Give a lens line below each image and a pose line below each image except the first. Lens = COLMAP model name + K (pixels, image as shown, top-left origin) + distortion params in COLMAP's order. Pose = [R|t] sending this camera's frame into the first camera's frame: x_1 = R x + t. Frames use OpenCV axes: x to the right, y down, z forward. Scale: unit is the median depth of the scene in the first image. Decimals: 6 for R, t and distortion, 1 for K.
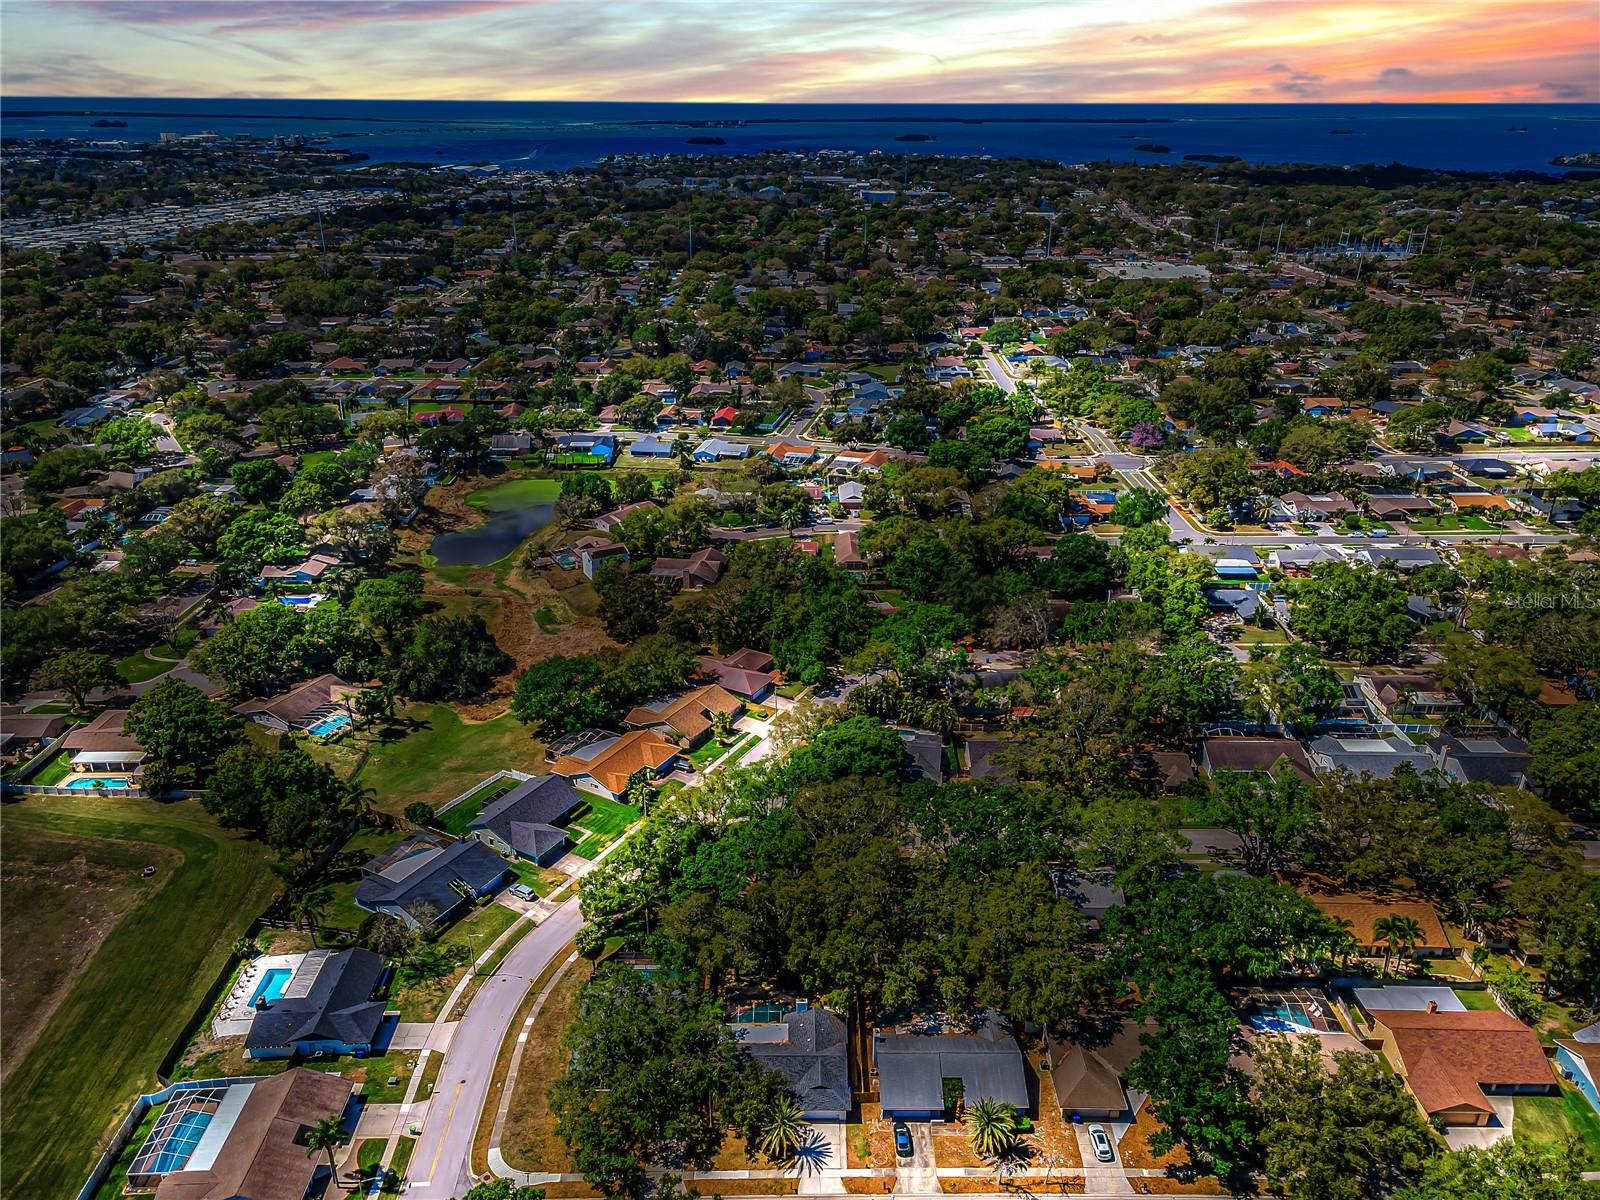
lens RADIAL K [[1149.1, 0, 792.9], [0, 1149.1, 613.0], [0, 0, 1]] dist [0.028636, -0.001833]
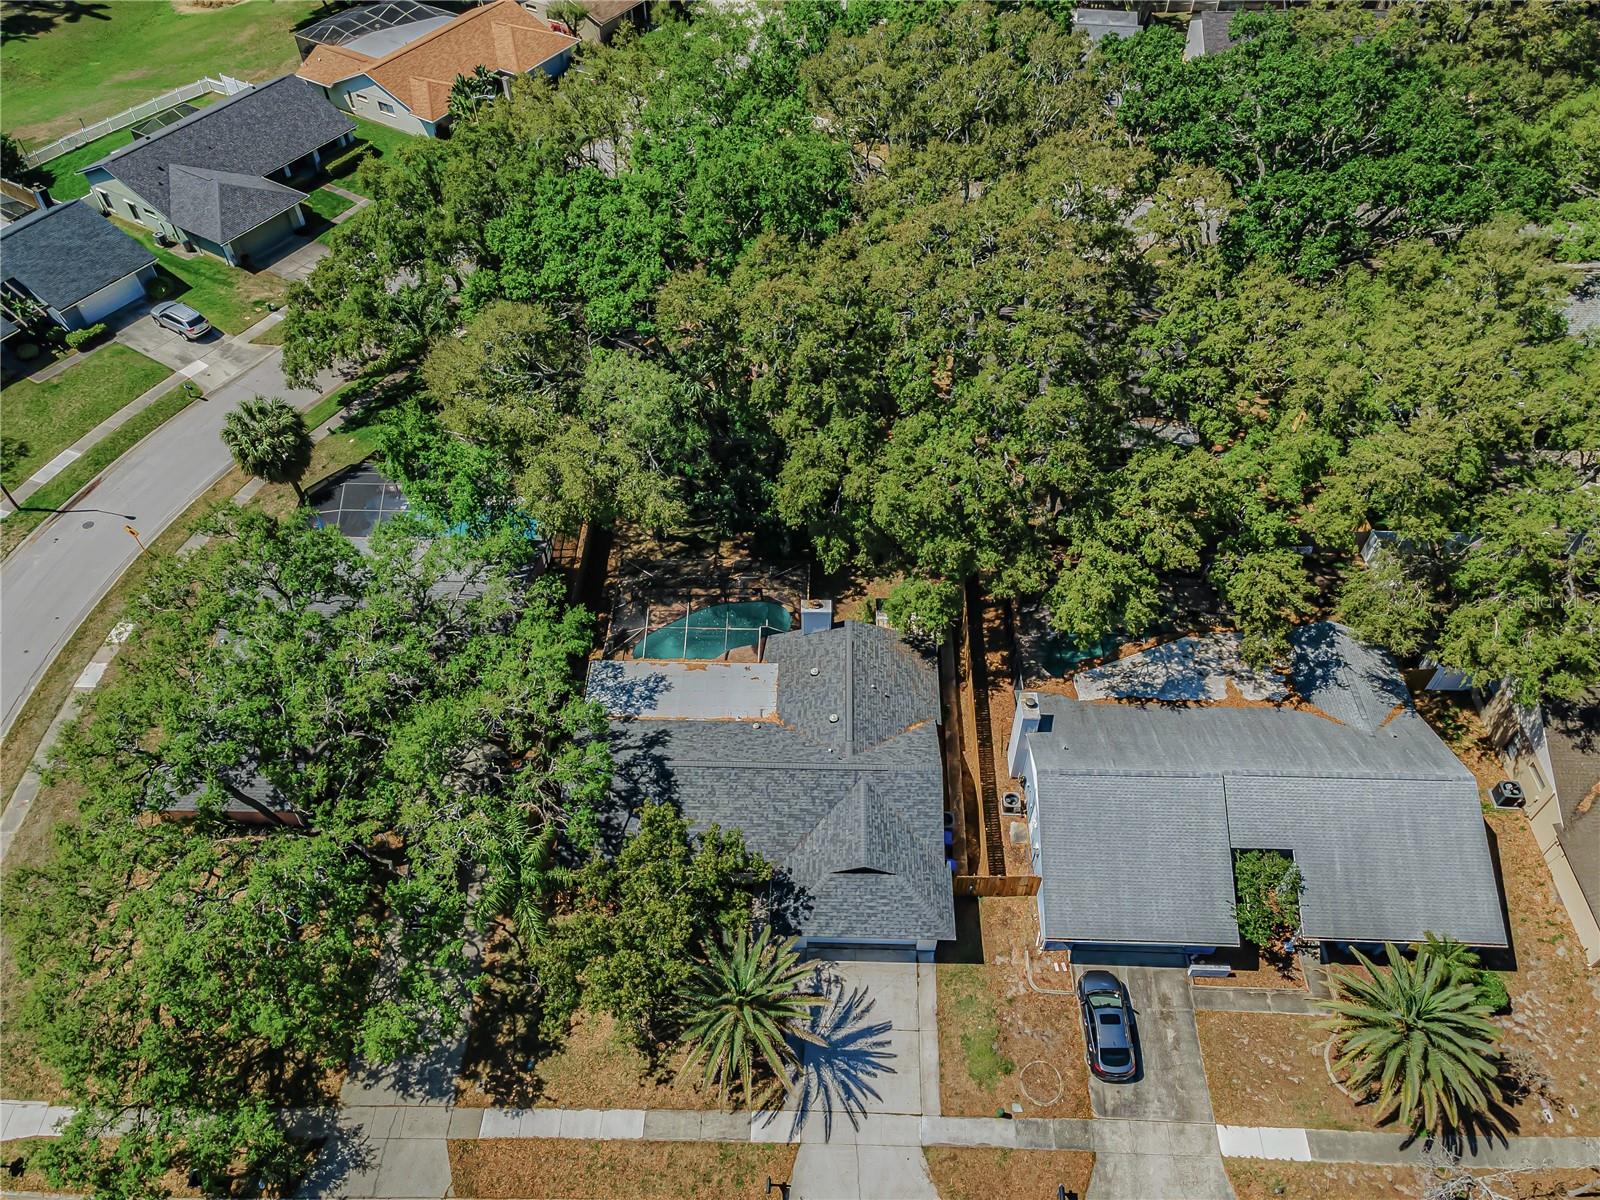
lens RADIAL K [[1149.1, 0, 792.9], [0, 1149.1, 613.0], [0, 0, 1]] dist [0.028636, -0.001833]
pose [[0.999560, 0.014927, -0.025619, 0.009785], [-0.002687, 0.906076, 0.423106, 0.189396], [0.029529, -0.422851, 0.905718, 0.683819]]
